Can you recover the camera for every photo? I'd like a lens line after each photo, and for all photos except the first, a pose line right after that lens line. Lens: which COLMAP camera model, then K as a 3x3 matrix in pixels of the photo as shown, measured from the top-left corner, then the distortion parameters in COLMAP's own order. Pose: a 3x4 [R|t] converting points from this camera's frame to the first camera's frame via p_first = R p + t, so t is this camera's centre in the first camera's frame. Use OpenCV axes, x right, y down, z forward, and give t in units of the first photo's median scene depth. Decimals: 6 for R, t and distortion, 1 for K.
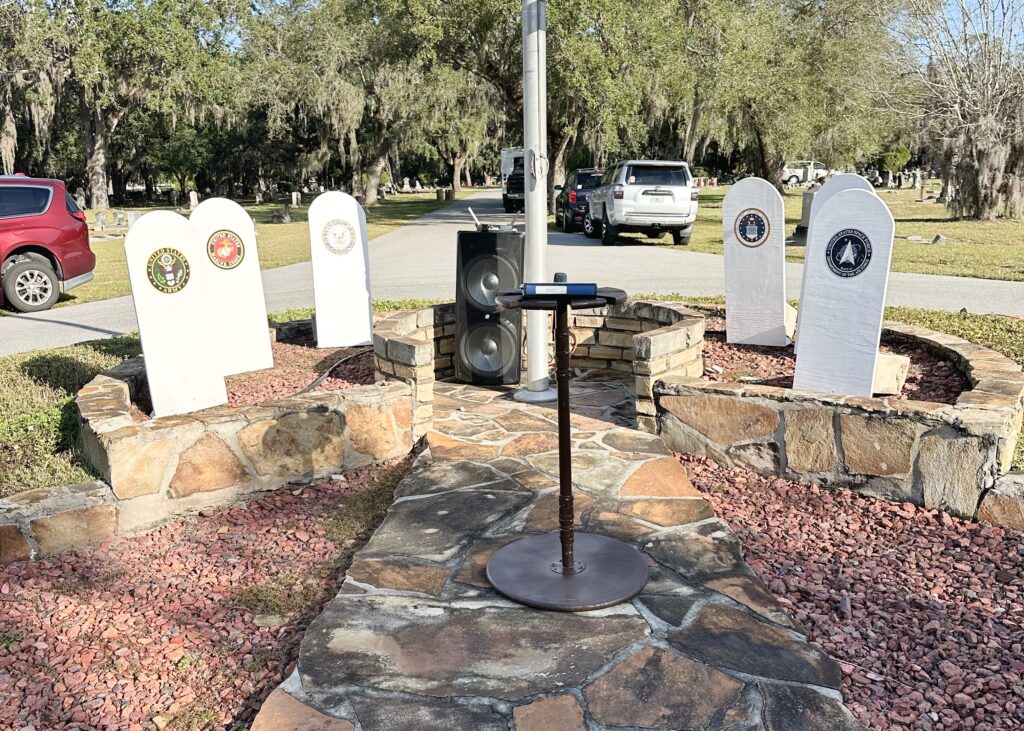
lens RADIAL K [[942.6, 0, 492.5], [0, 942.6, 398.1], [0, 0, 1]] dist [0.169491, -0.363447]
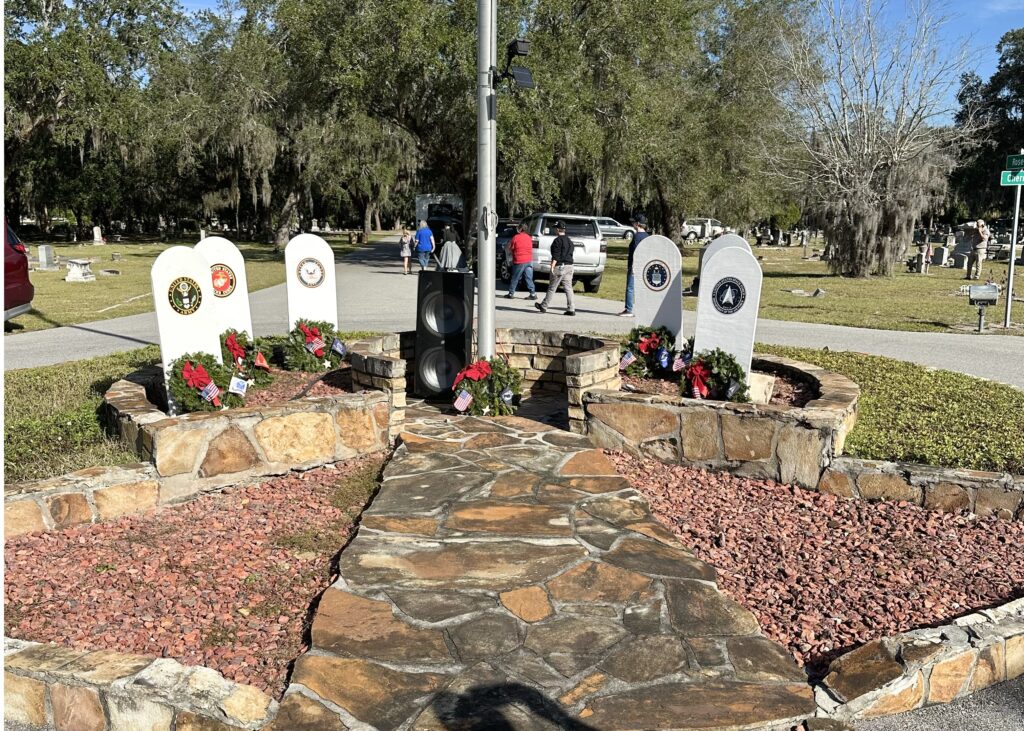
lens RADIAL K [[930.8, 0, 512.9], [0, 930.8, 414.2], [0, 0, 1]] dist [0.149451, -0.307514]
pose [[0.993312, 0.009595, 0.115060, -0.073631], [-0.006358, 0.999574, -0.028474, 0.053452], [-0.115285, 0.027552, 0.992950, -0.254494]]
